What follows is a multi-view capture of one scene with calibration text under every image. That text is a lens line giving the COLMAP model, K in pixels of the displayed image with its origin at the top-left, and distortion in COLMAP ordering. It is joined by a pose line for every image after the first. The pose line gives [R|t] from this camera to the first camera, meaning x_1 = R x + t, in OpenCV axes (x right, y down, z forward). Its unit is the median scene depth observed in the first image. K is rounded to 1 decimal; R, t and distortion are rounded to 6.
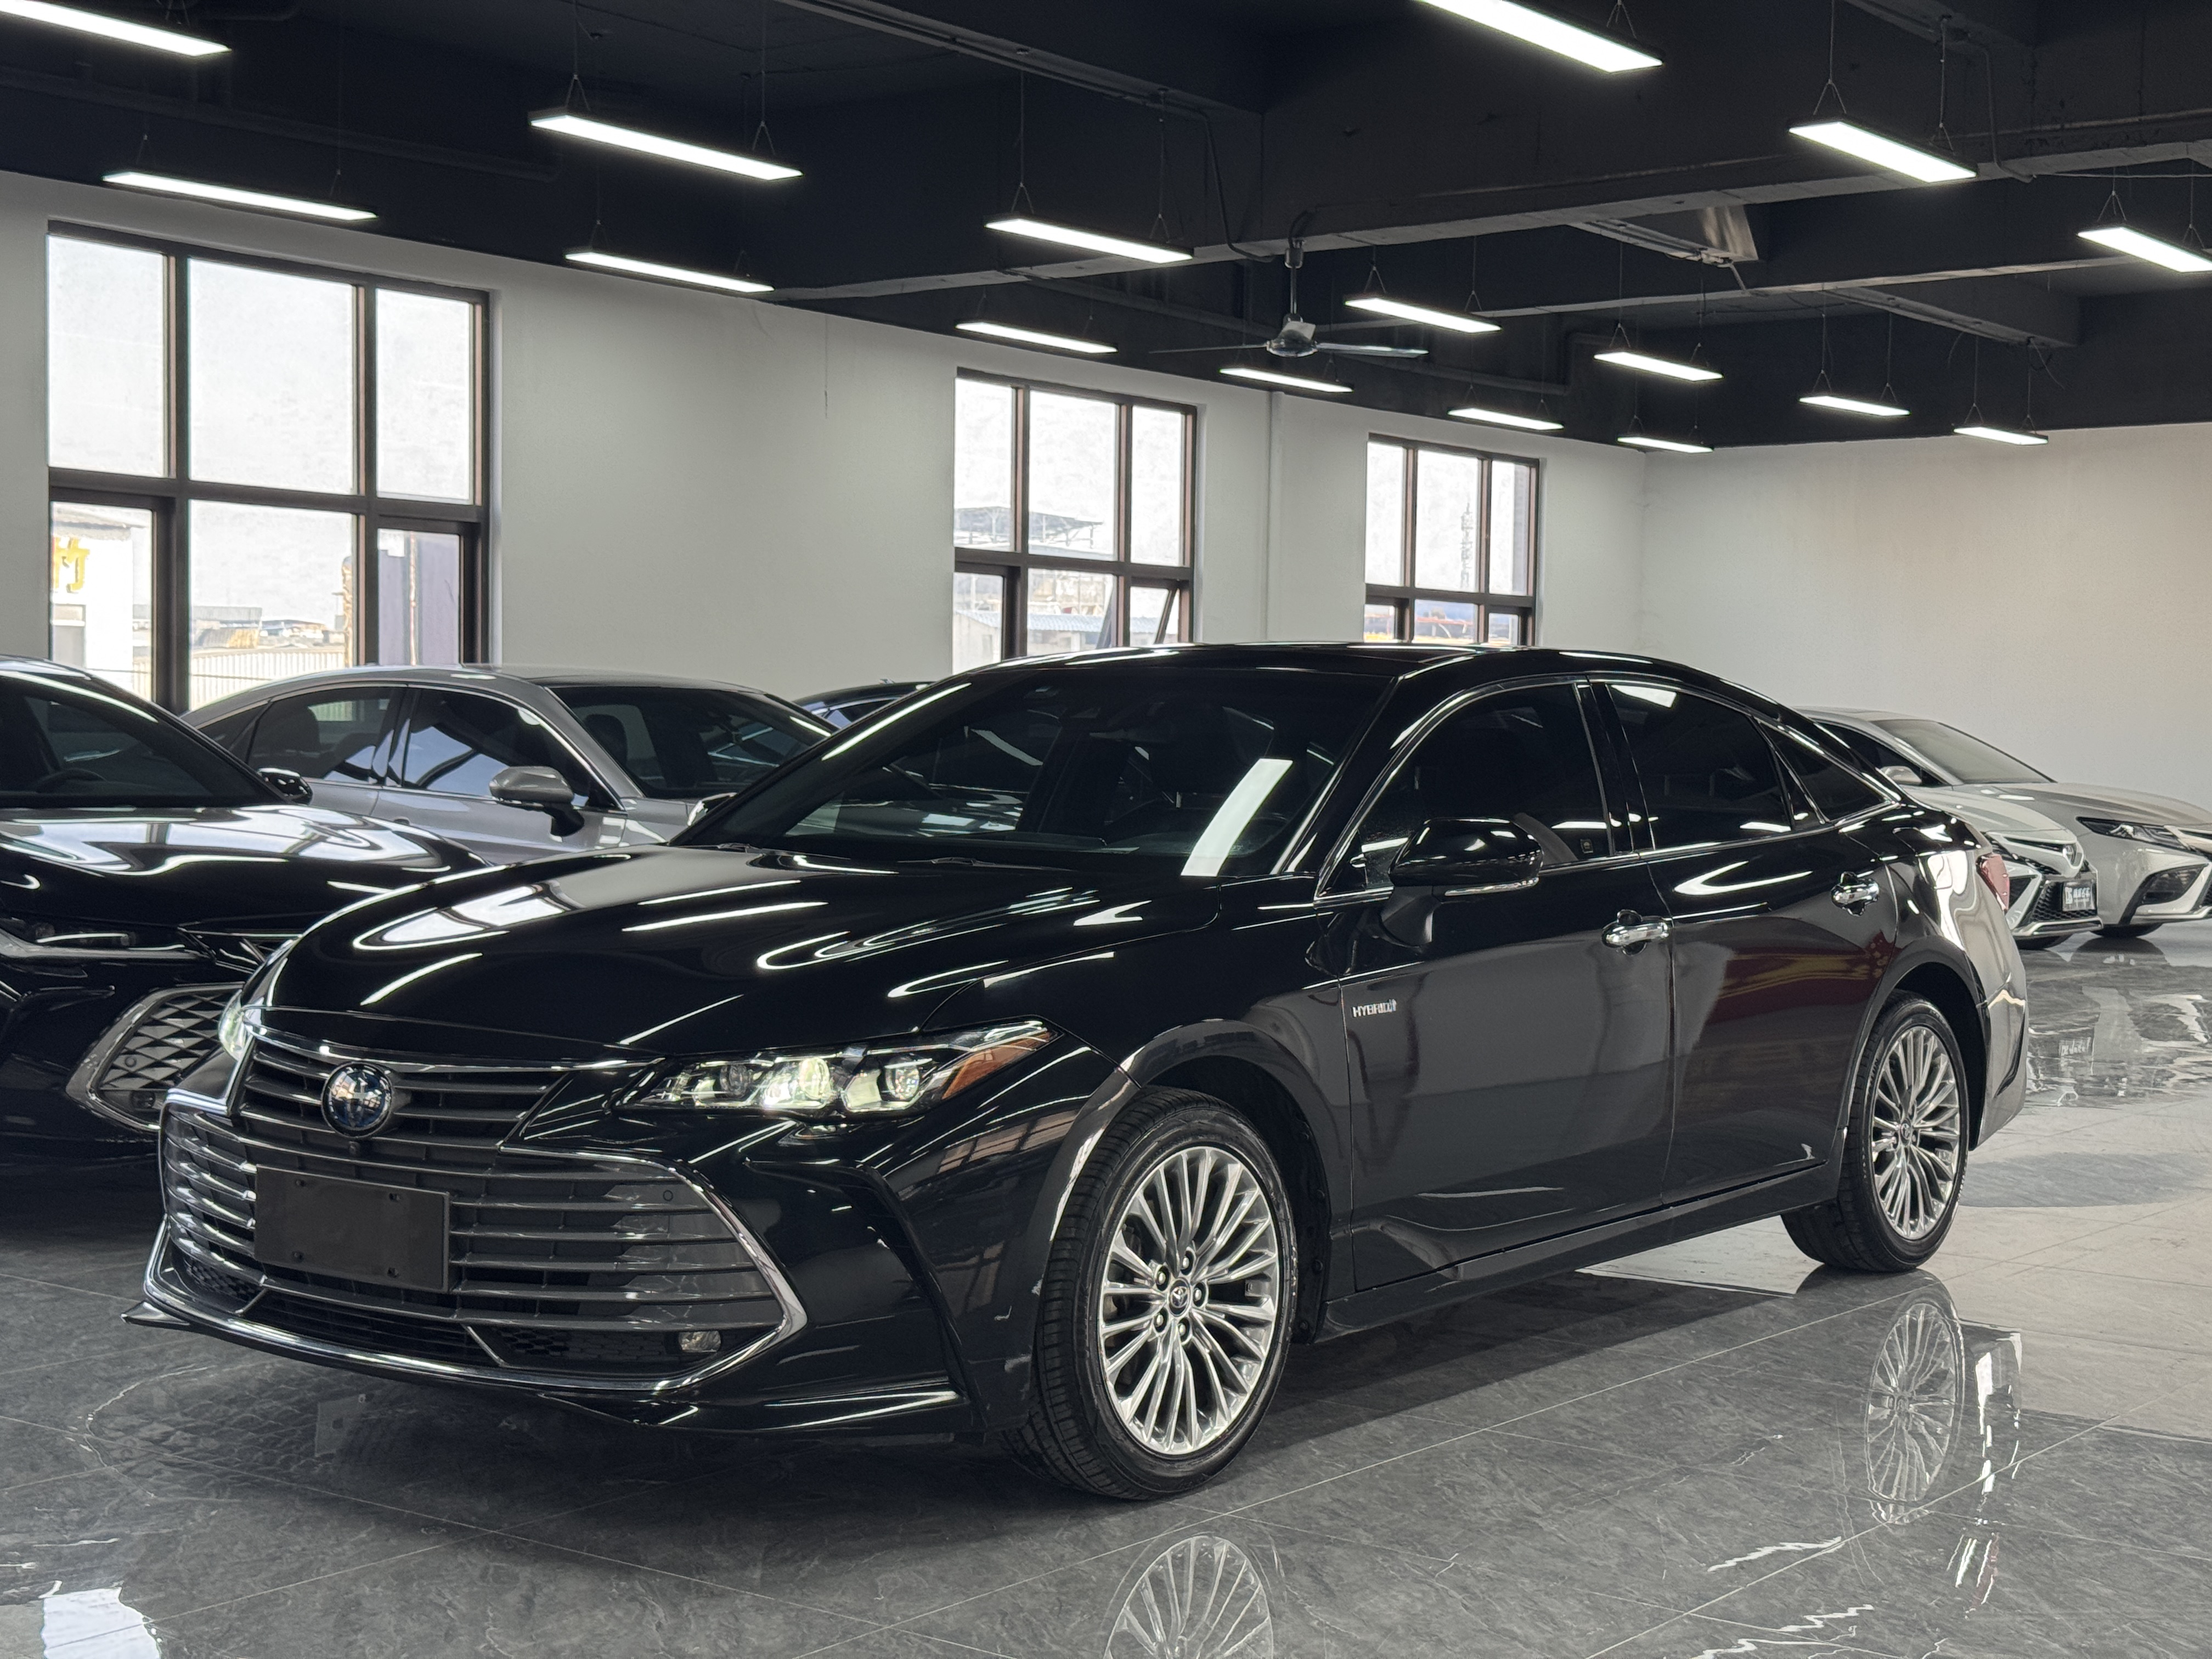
lens RADIAL K [[3135.9, 0, 1106.0], [0, 3135.9, 829.5], [0, 0, 1]] dist [0.121601, -0.017830]
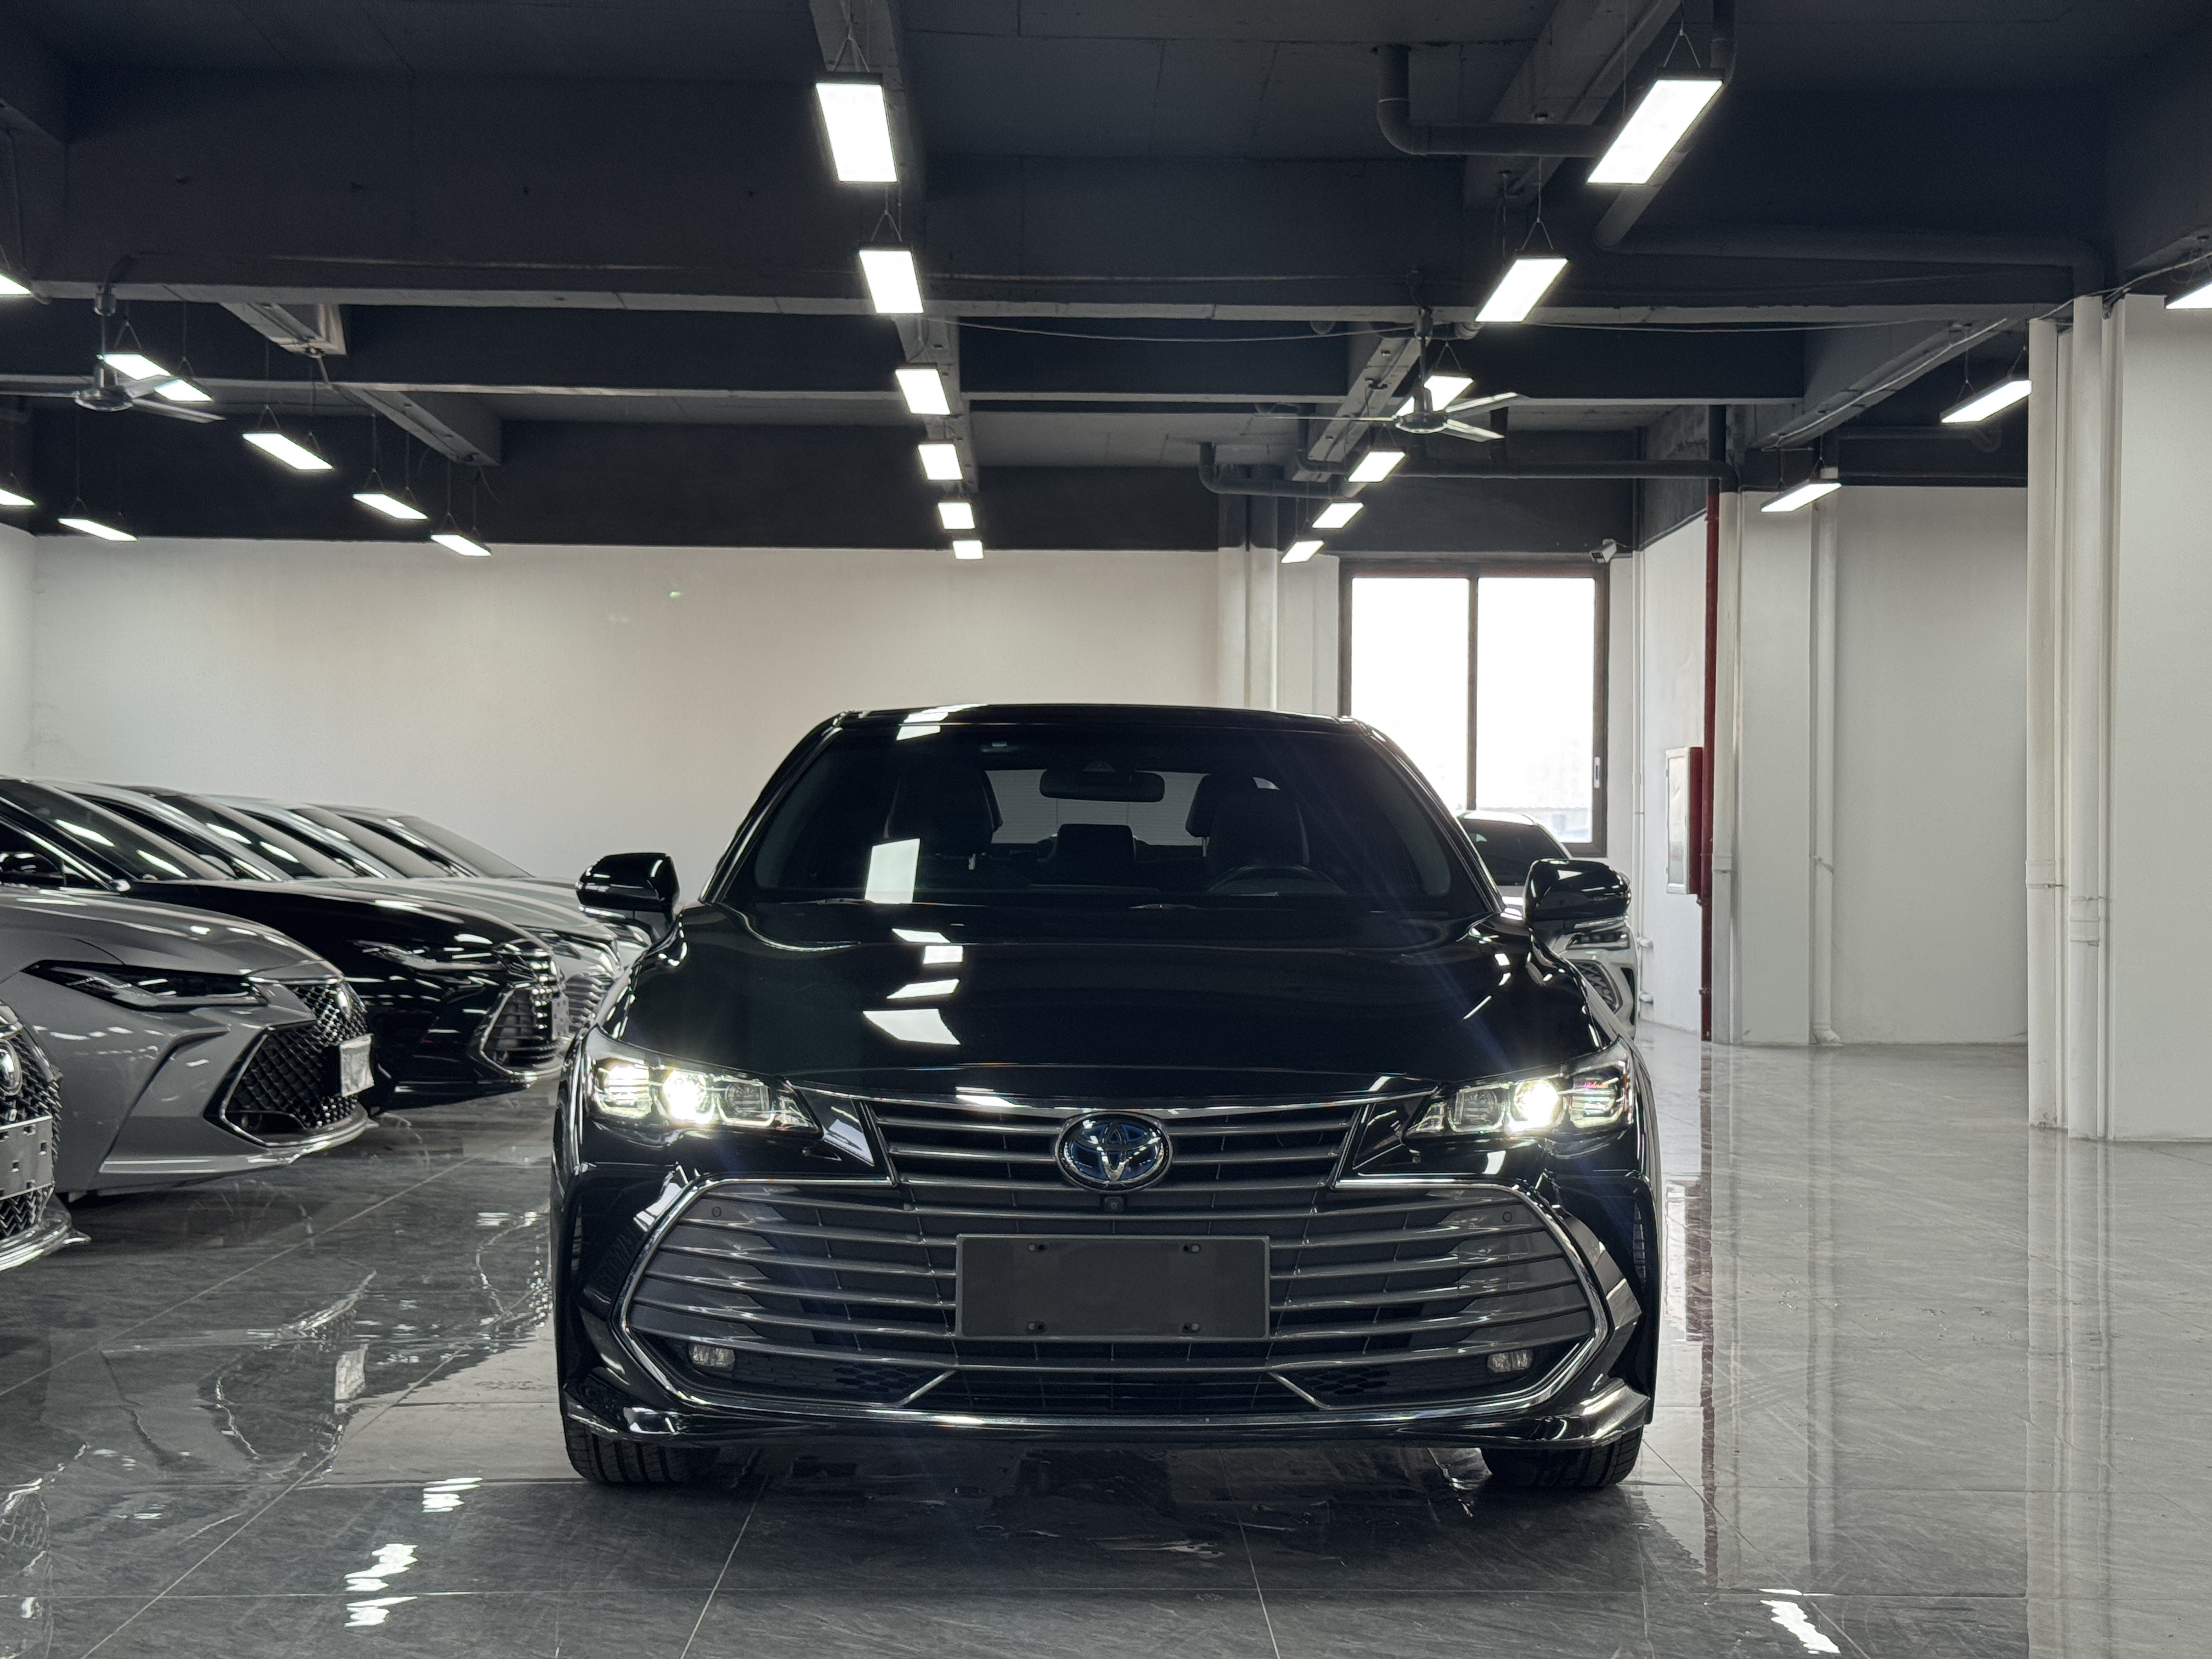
lens RADIAL K [[3135.9, 0, 1106.0], [0, 3135.9, 829.5], [0, 0, 1]] dist [0.121601, -0.017830]
pose [[0.776046, 0.000720, 0.630676, -0.585779], [0.022657, 0.999322, -0.029020, 0.011645], [-0.630269, 0.036810, 0.775504, 0.190662]]
